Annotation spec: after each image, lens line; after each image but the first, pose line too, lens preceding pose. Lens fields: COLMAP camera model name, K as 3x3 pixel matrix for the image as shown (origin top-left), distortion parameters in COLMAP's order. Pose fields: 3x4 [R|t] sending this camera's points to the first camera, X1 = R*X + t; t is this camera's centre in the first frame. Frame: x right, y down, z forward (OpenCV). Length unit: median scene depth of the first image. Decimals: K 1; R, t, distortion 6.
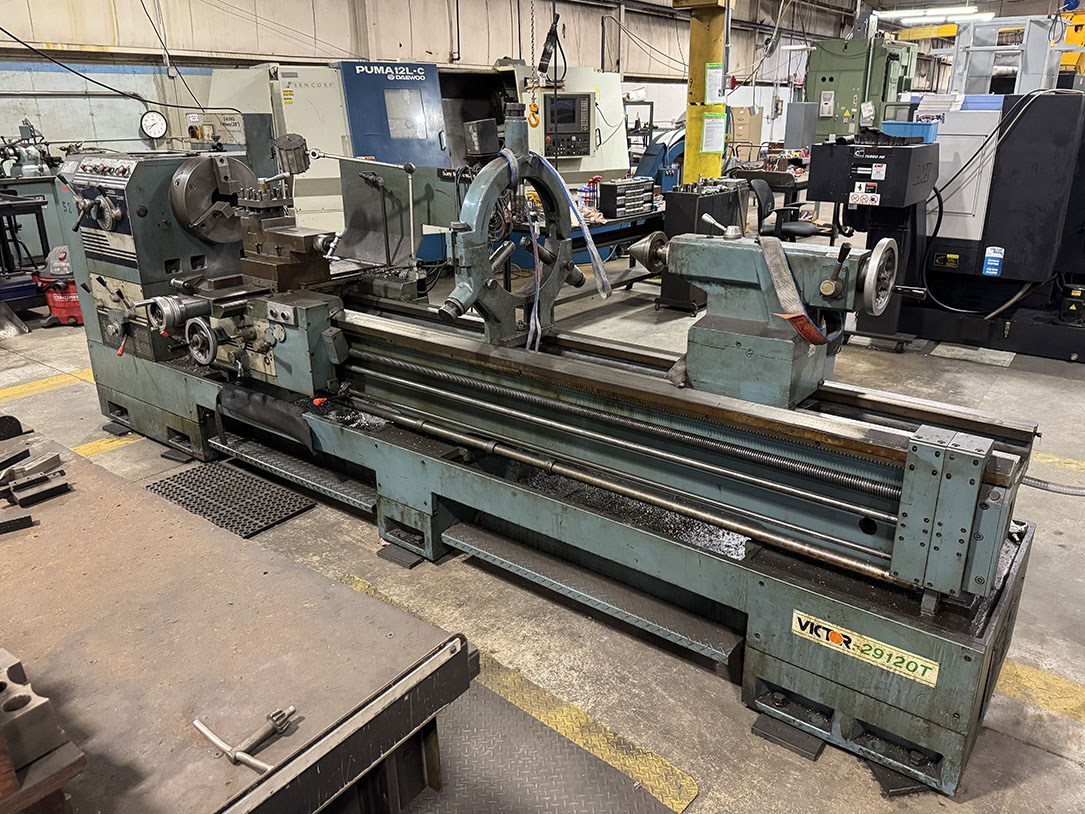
lens RADIAL K [[795.3, 0, 547.3], [0, 795.3, 368.1], [0, 0, 1]] dist [-0.003632, -0.003551]
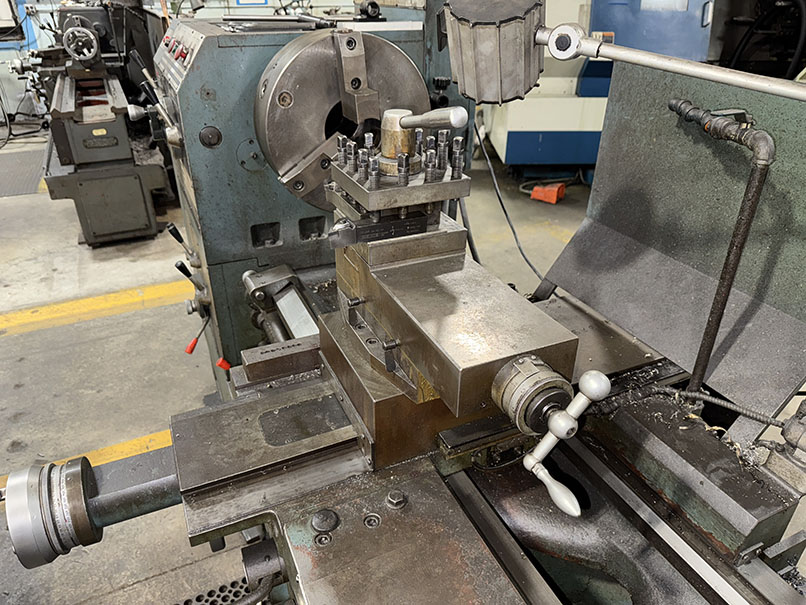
lens RADIAL K [[565.8, 0, 403.0], [0, 565.8, 302.5], [0, 0, 1]] dist [0.027390, -0.048640]
pose [[0.880205, 0.237144, -0.411099, -0.213140], [-0.154241, 0.962129, 0.224760, -0.194504], [0.448831, -0.134427, 0.883448, 0.701592]]
